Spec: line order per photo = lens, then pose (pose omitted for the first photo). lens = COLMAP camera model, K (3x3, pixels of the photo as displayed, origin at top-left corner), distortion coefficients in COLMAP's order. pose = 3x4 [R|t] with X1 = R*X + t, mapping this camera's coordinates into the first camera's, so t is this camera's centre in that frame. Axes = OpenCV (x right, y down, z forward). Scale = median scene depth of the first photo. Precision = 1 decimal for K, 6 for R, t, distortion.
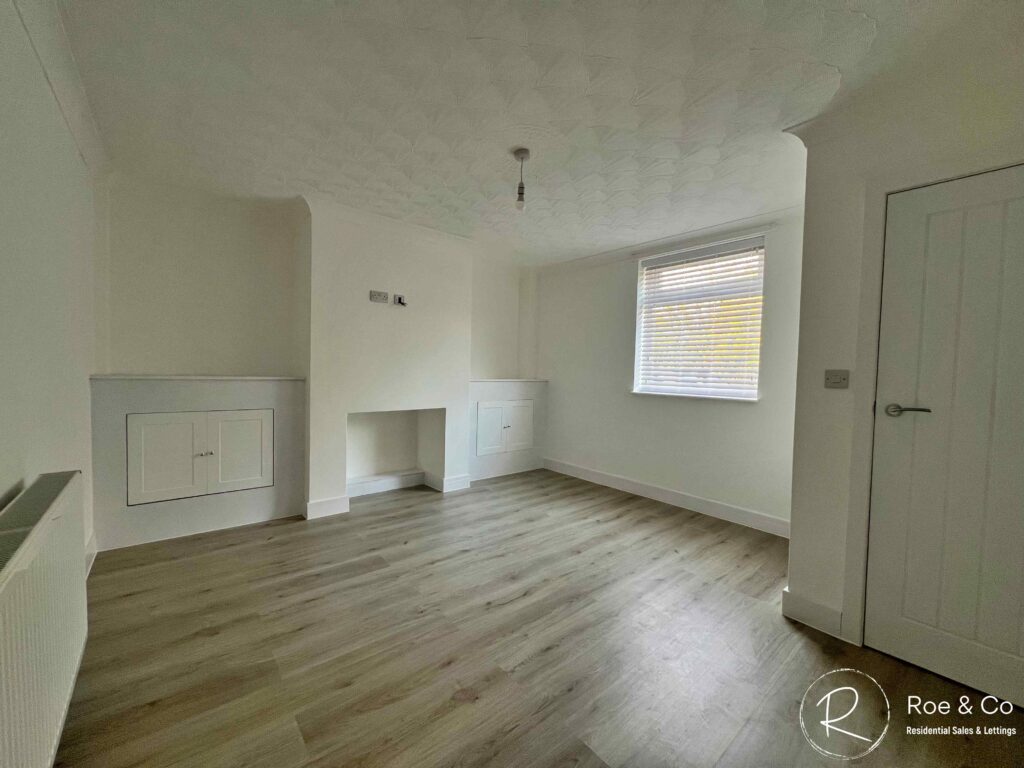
lens RADIAL K [[408.3, 0, 509.7], [0, 408.3, 383.2], [0, 0, 1]] dist [-0.001275, 0.000352]
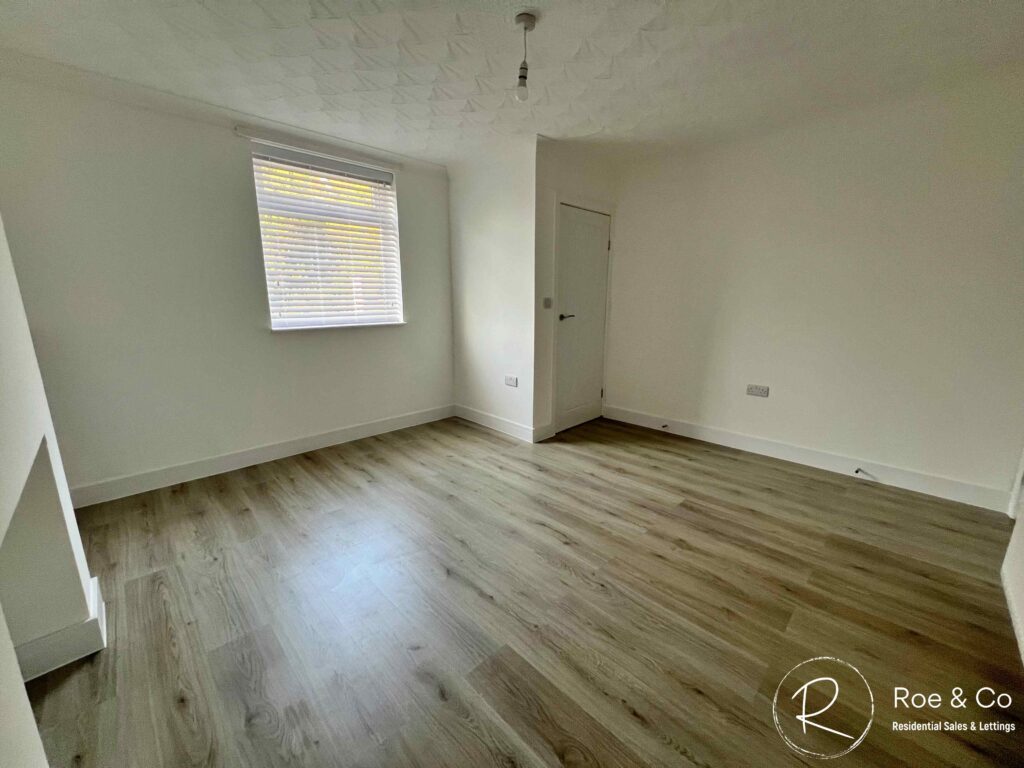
lens RADIAL K [[400.7, 0, 512.0], [0, 400.7, 384.0], [0, 0, 1]] dist [-0.001307, -0.000192]
pose [[-0.073655, -0.235132, 0.969169, -0.660209], [0.030378, 0.970828, 0.237843, -0.061098], [-0.996821, 0.046960, -0.064363, 0.856275]]
